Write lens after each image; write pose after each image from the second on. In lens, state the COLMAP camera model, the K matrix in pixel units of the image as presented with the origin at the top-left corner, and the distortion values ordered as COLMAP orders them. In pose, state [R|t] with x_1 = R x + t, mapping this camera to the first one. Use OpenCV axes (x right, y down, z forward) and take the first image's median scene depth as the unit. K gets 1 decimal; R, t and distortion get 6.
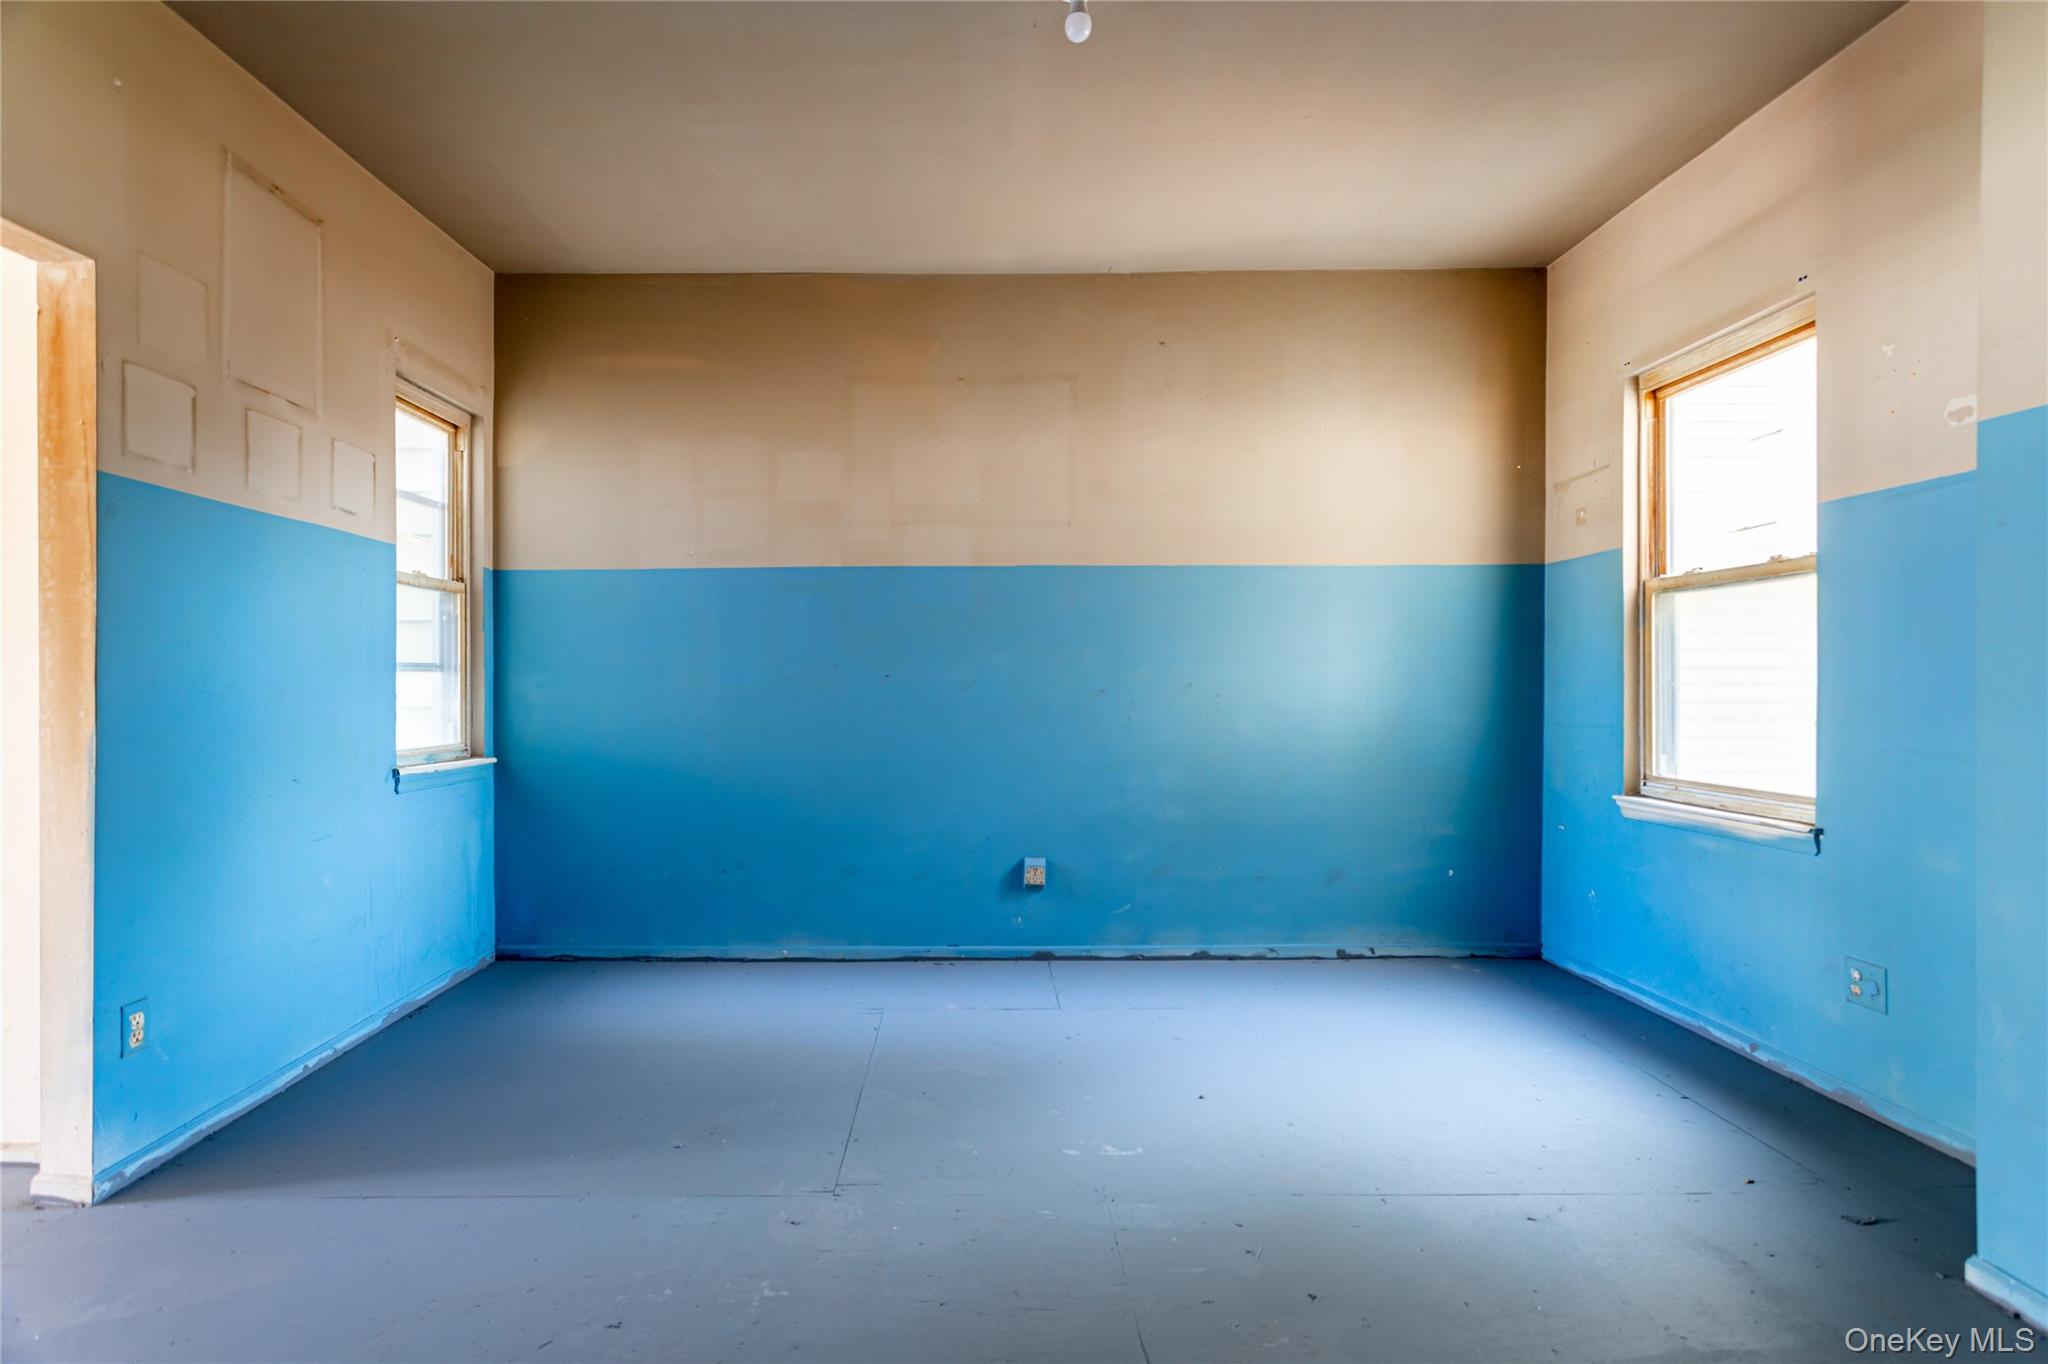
lens RADIAL K [[1016.1, 0, 961.5], [0, 1016.1, 656.6], [0, 0, 1]] dist [0.001973, 0.000243]
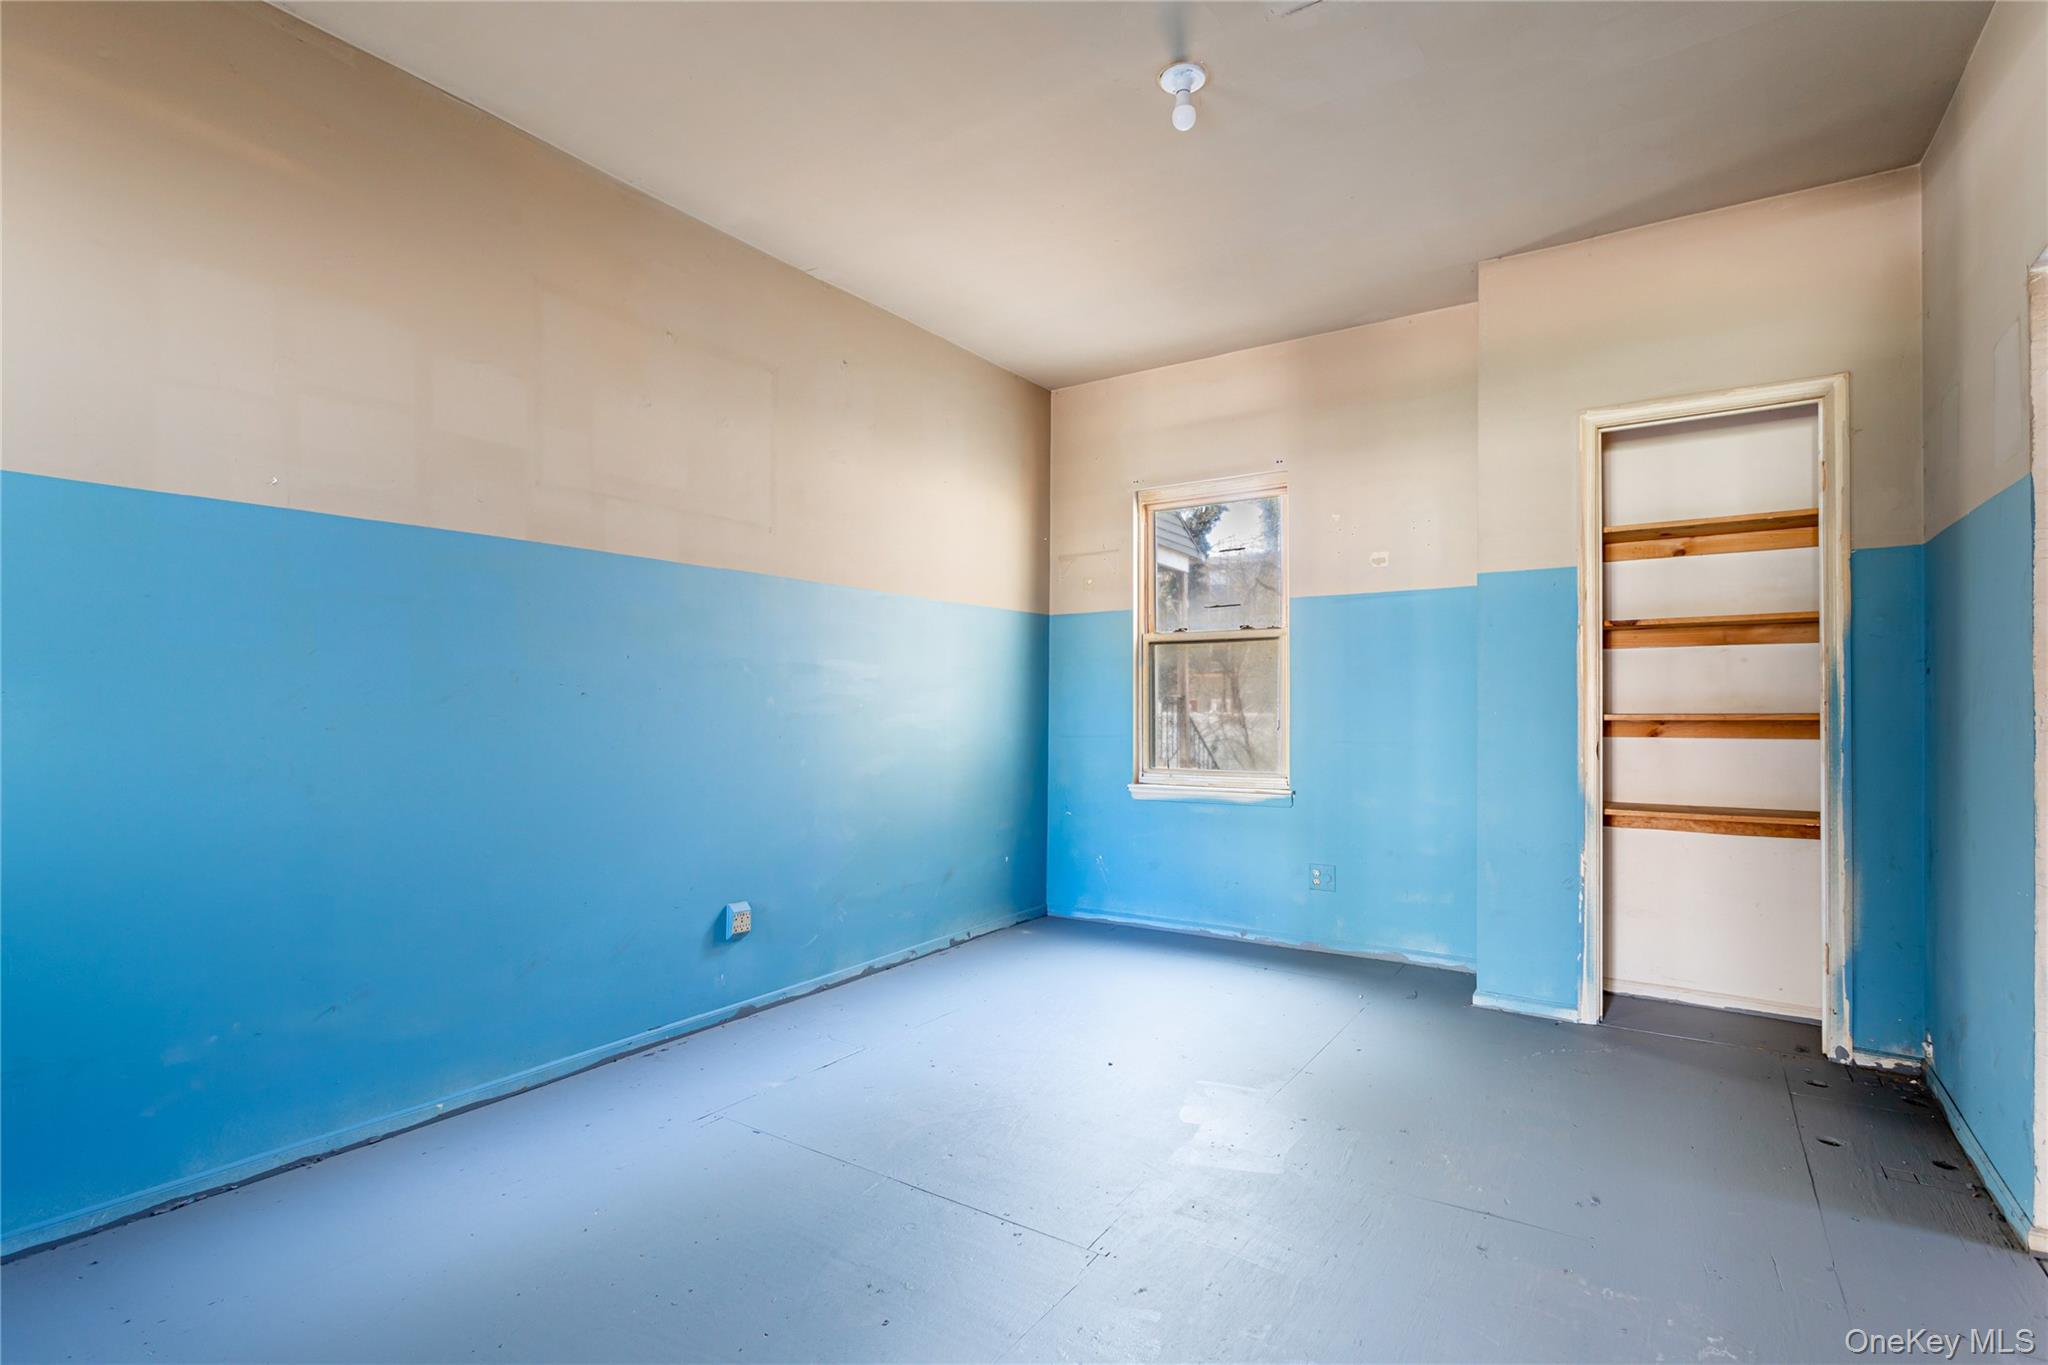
lens RADIAL K [[1001.9, 0, 1024.0], [0, 1001.9, 682.5], [0, 0, 1]] dist [0.000243, 0.000233]
pose [[0.534368, 0.021362, 0.844982, -0.546788], [-0.020022, 0.999720, -0.012612, 0.012921], [-0.845015, -0.010179, 0.534646, 0.335262]]
